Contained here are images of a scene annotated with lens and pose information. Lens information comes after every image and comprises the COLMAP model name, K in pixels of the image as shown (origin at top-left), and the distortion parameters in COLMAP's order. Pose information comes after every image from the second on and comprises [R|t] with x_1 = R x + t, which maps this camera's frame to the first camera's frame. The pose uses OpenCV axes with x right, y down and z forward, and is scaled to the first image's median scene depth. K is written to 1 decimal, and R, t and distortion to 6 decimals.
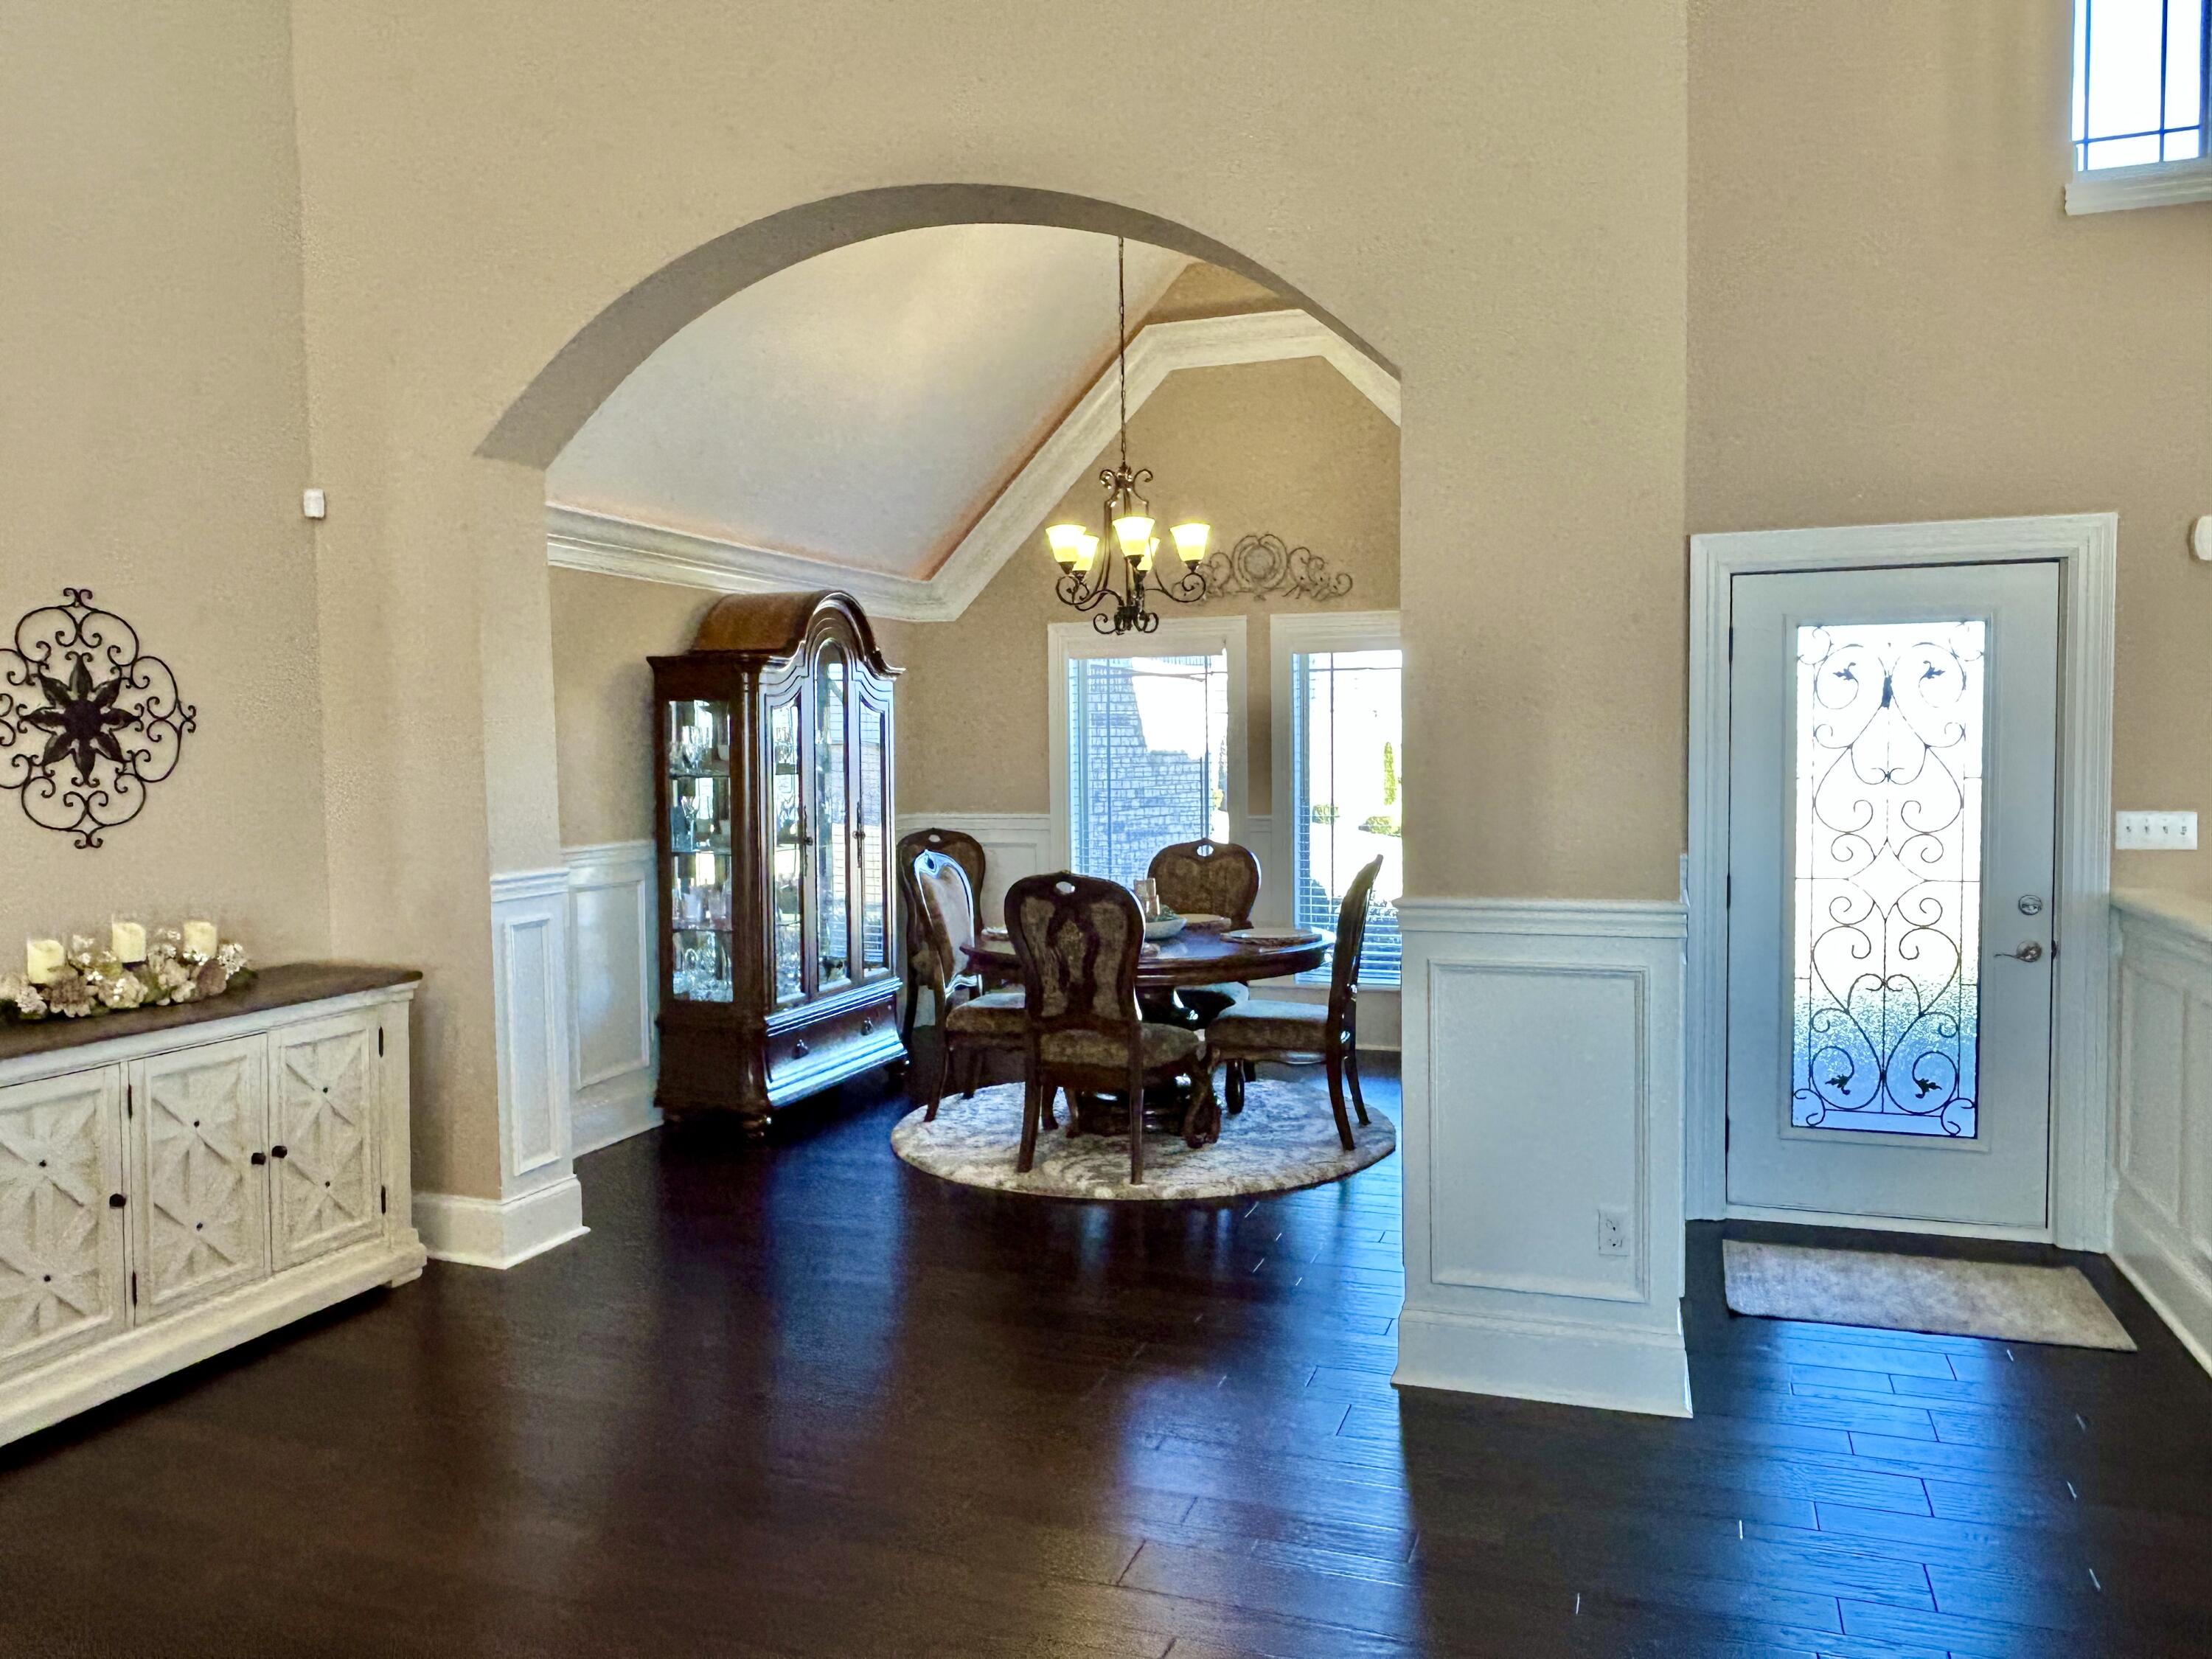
lens RADIAL K [[1591.5, 0, 1089.2], [0, 1591.5, 820.7], [0, 0, 1]] dist [0.010530, -0.024722]
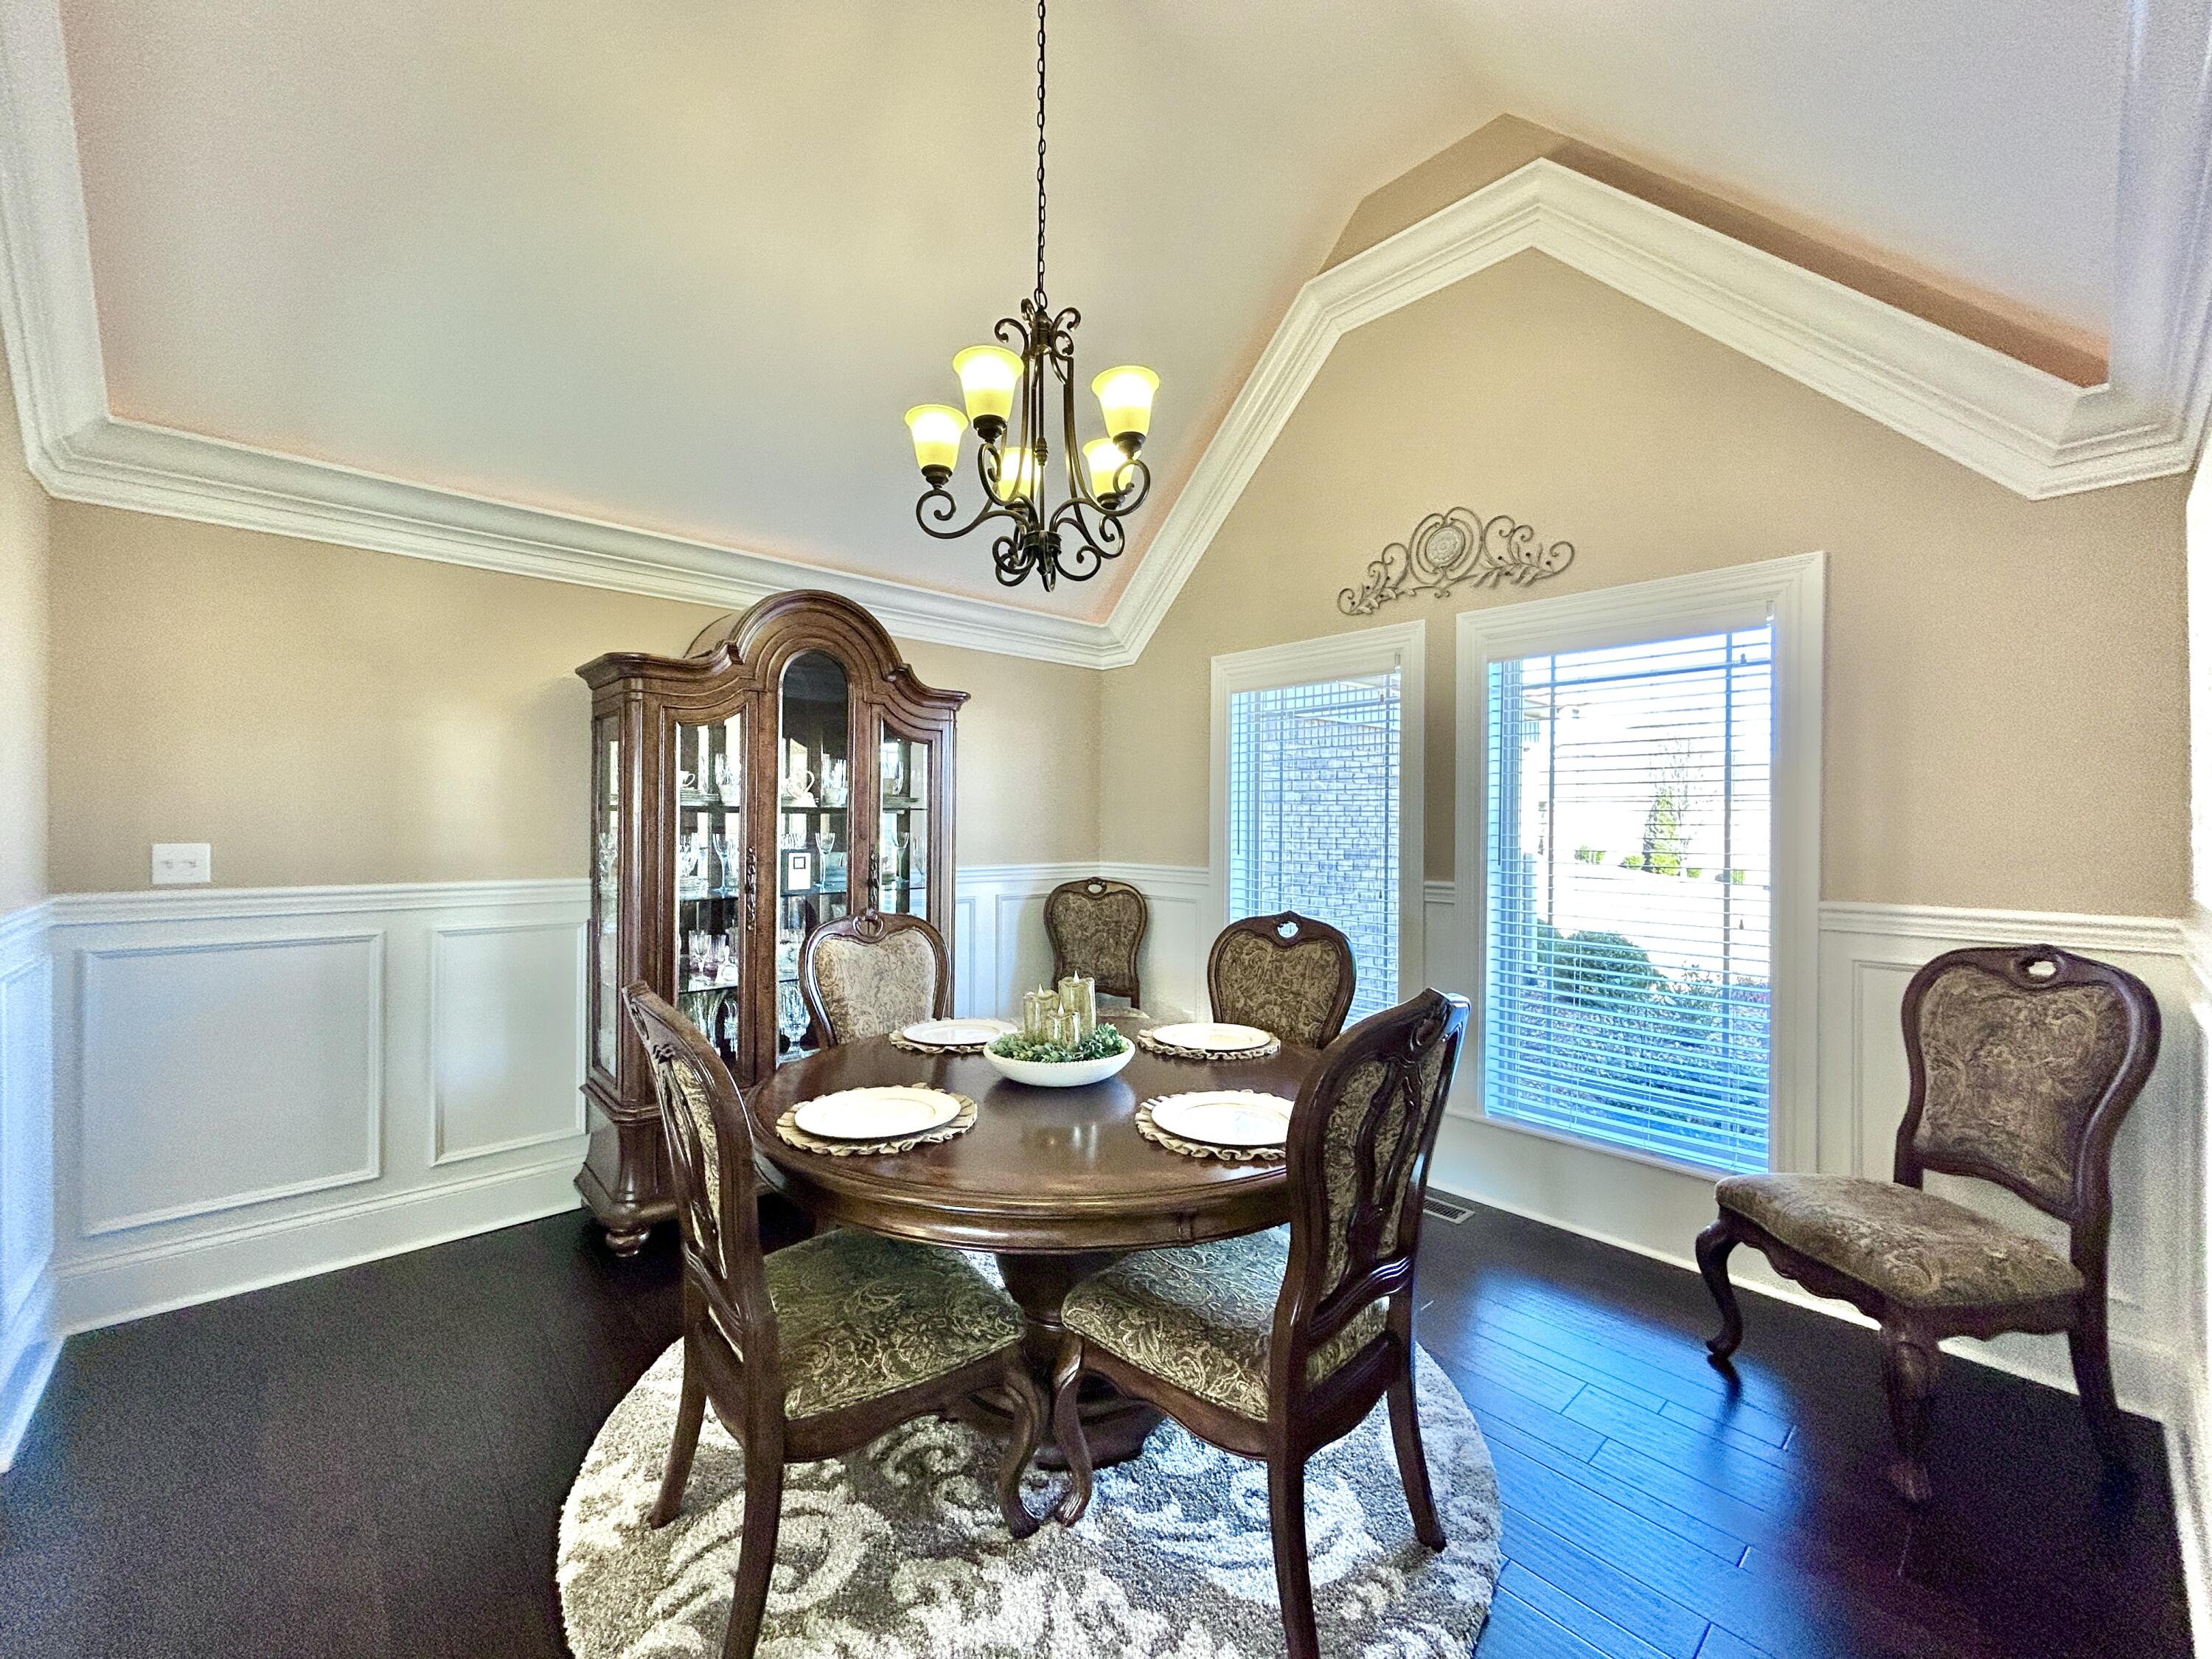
lens RADIAL K [[889.4, 0, 1096.1], [0, 889.4, 826.4], [0, 0, 1]] dist [-0.000363, 0.000691]
pose [[0.884425, 0.020129, -0.466247, 0.271316], [-0.039795, 0.998683, -0.032373, -0.015923], [0.464982, 0.047186, 0.884062, 0.938992]]
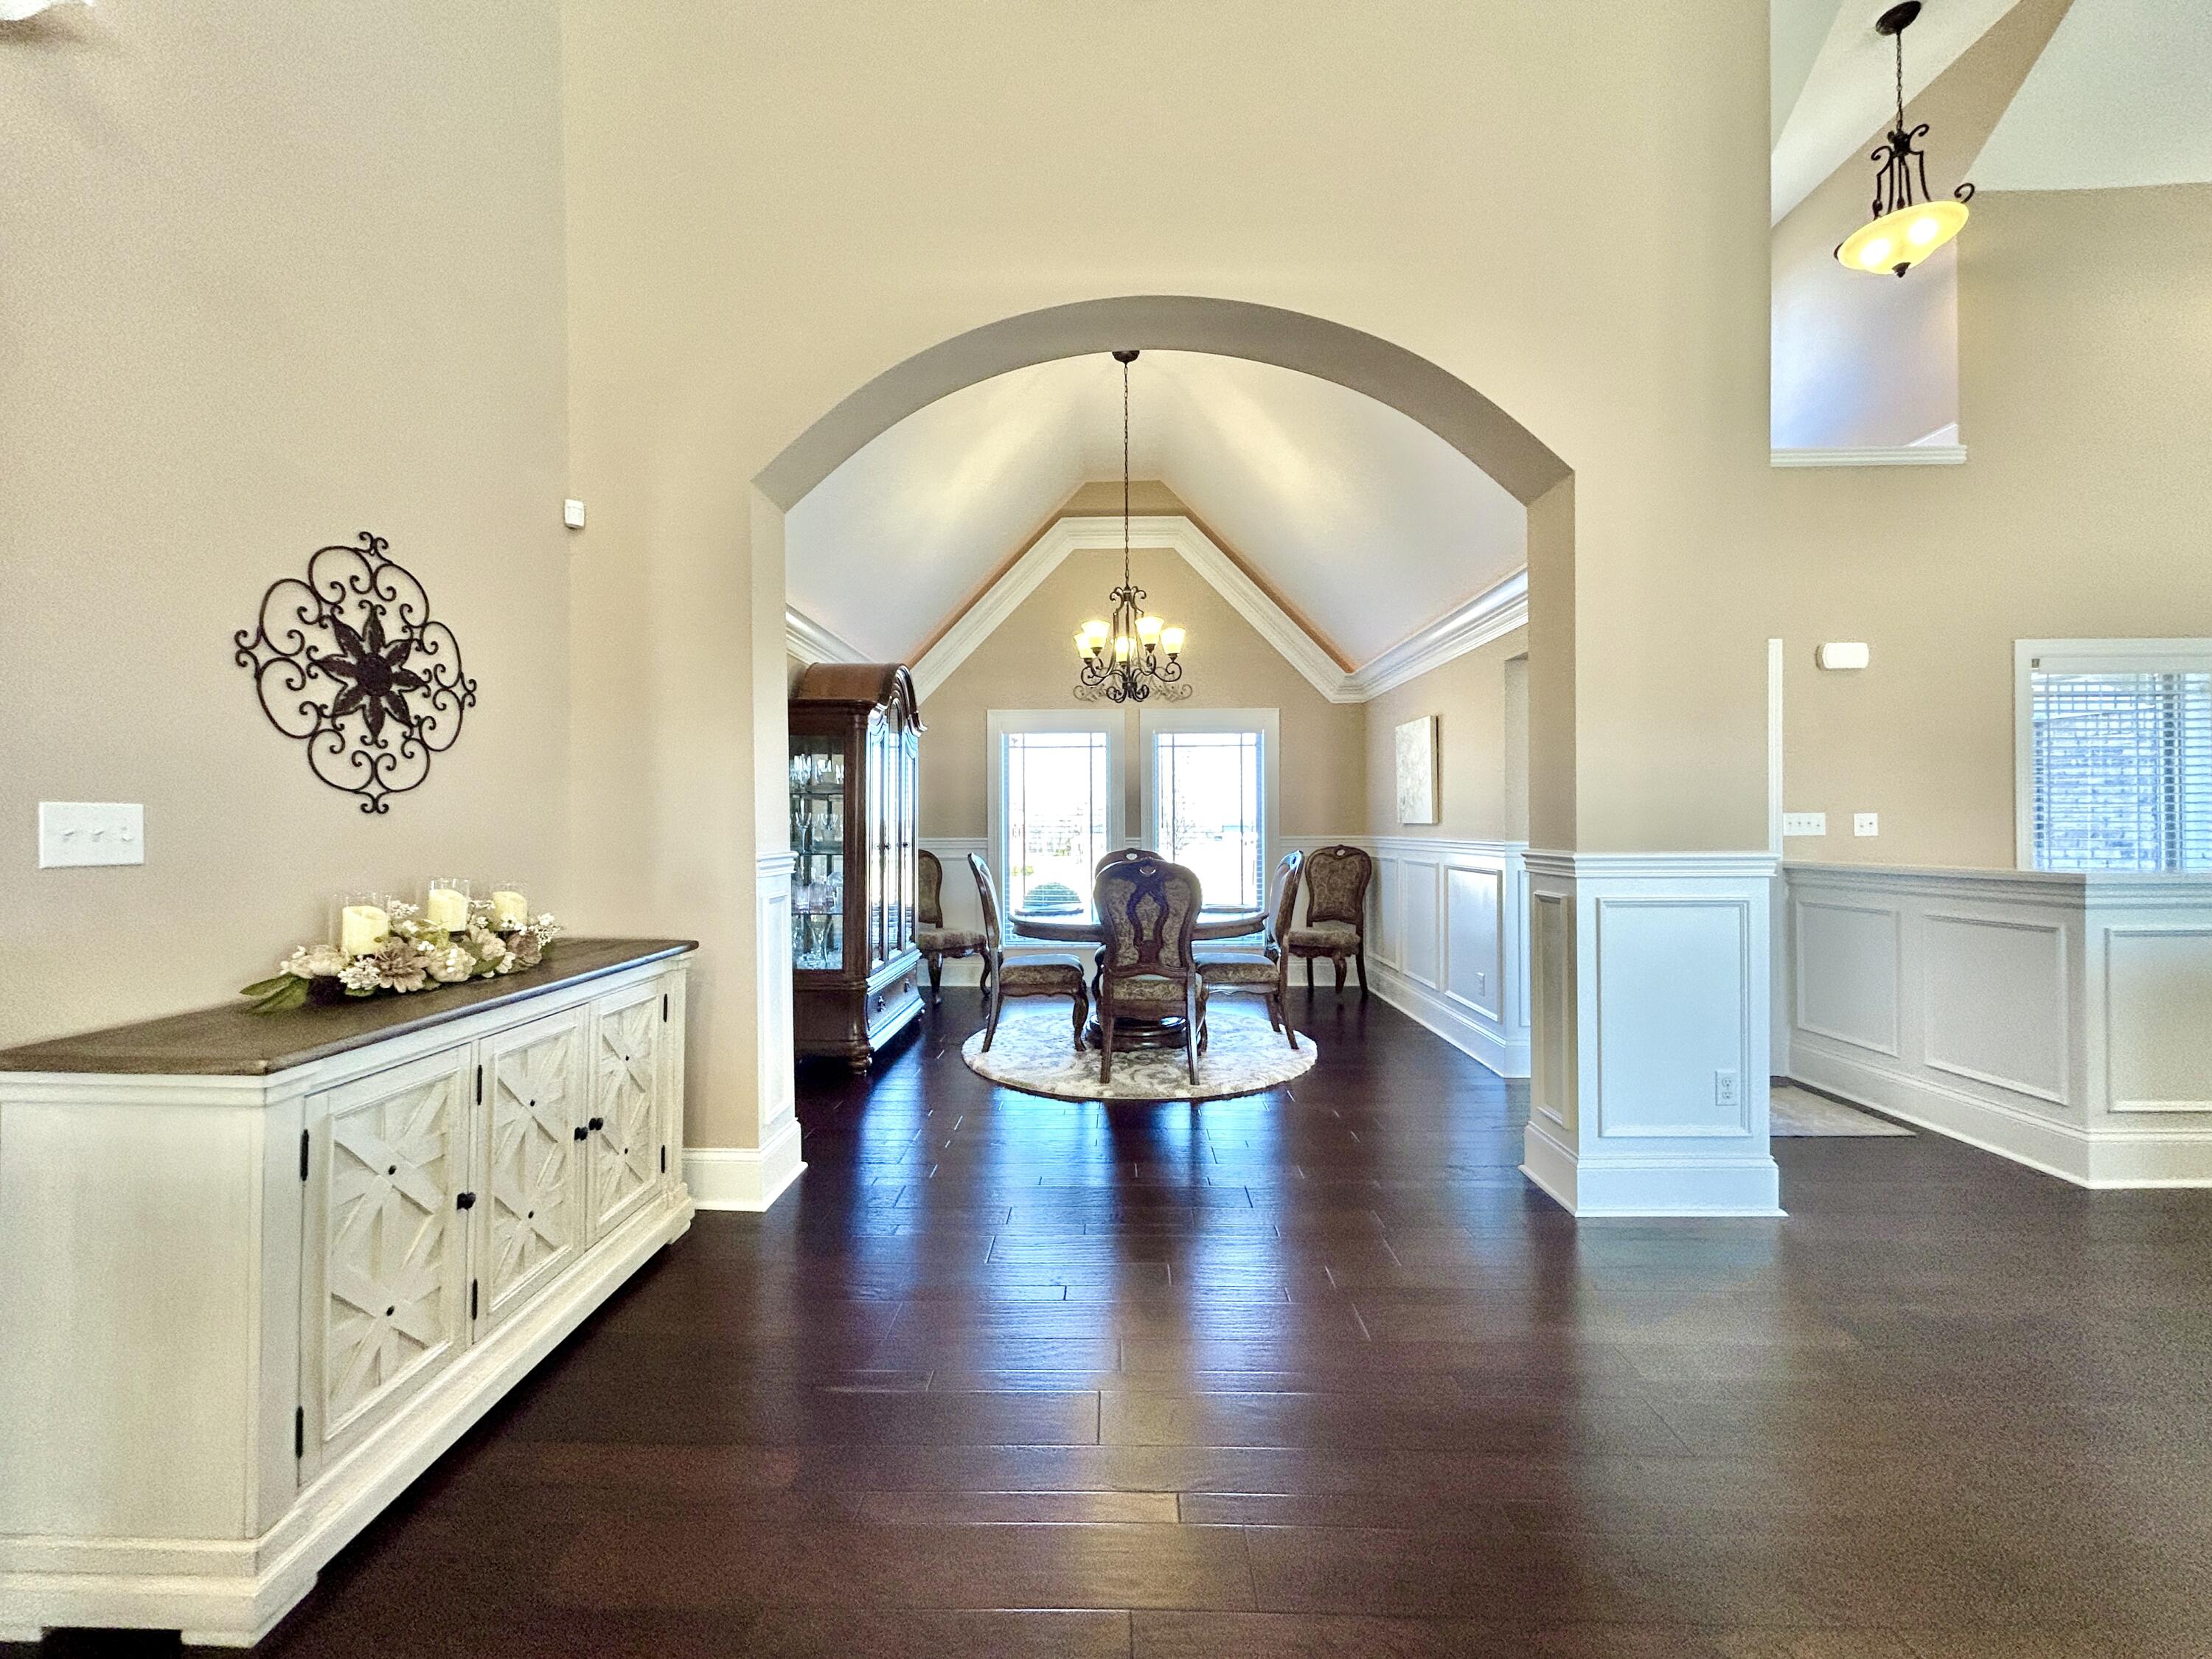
lens RADIAL K [[889.4, 0, 1096.1], [0, 889.4, 826.4], [0, 0, 1]] dist [-0.000363, 0.000691]
pose [[0.946354, 0.008026, 0.323032, -0.350520], [0.008273, 0.998762, -0.049053, 0.047411], [-0.323026, 0.049094, 0.945116, 0.329343]]
